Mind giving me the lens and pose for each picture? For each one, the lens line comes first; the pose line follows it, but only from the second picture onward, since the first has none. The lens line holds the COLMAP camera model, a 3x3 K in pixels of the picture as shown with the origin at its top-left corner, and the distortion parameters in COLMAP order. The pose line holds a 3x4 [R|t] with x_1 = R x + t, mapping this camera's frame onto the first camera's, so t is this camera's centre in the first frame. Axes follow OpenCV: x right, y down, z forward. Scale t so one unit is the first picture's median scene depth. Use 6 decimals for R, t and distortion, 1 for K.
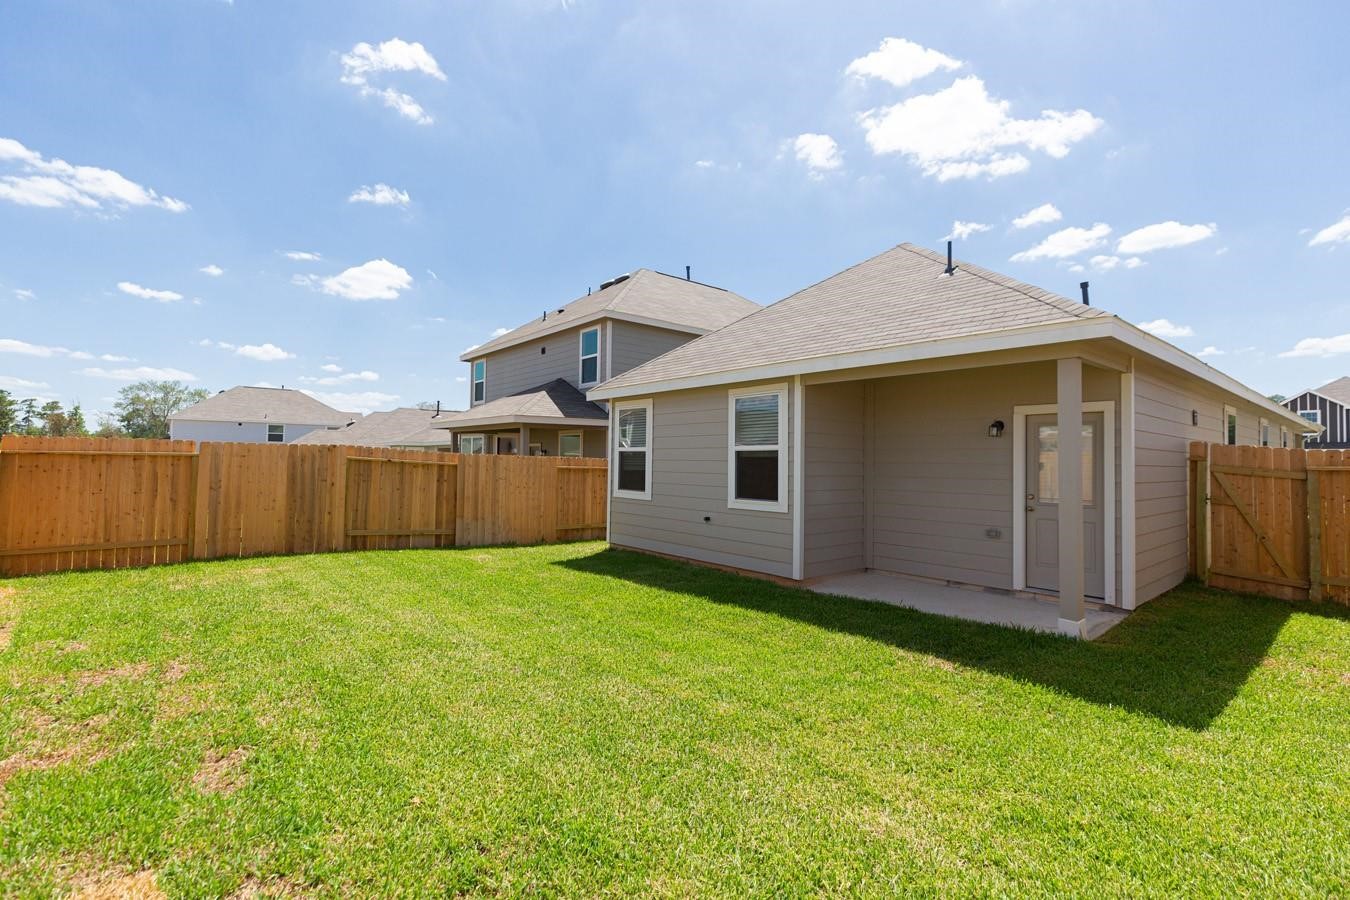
lens RADIAL K [[610.2, 0, 667.8], [0, 610.2, 443.3], [0, 0, 1]] dist [0.002291, -0.000024]
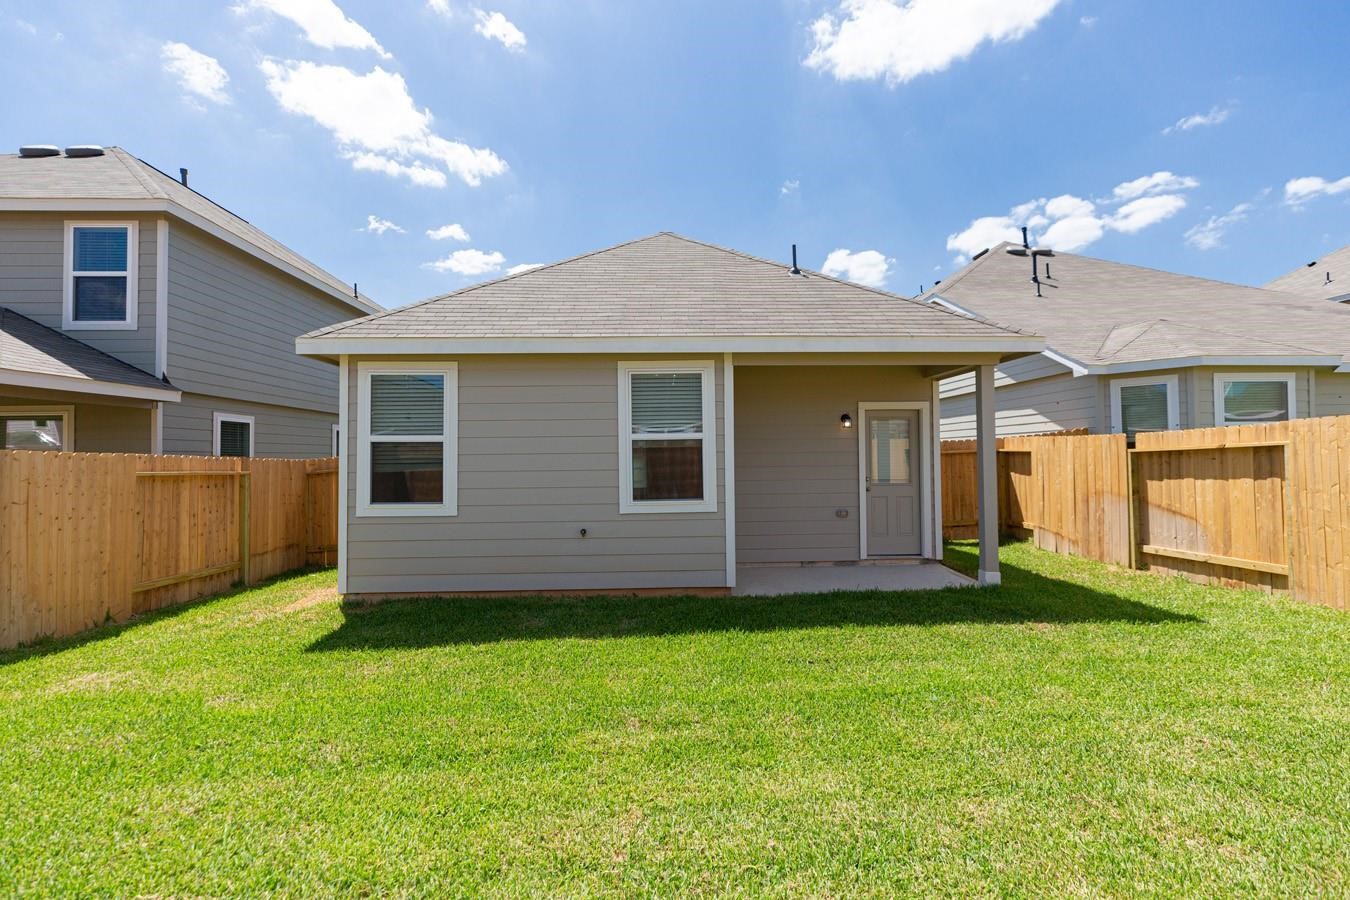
lens RADIAL K [[610.9, 0, 675.0], [0, 610.9, 450.0], [0, 0, 1]] dist [0.008073, 0.000389]
pose [[0.615026, -0.006660, 0.788479, -0.320964], [-0.004416, 0.999920, 0.011891, 0.010415], [-0.788494, -0.010795, 0.614947, 0.318868]]
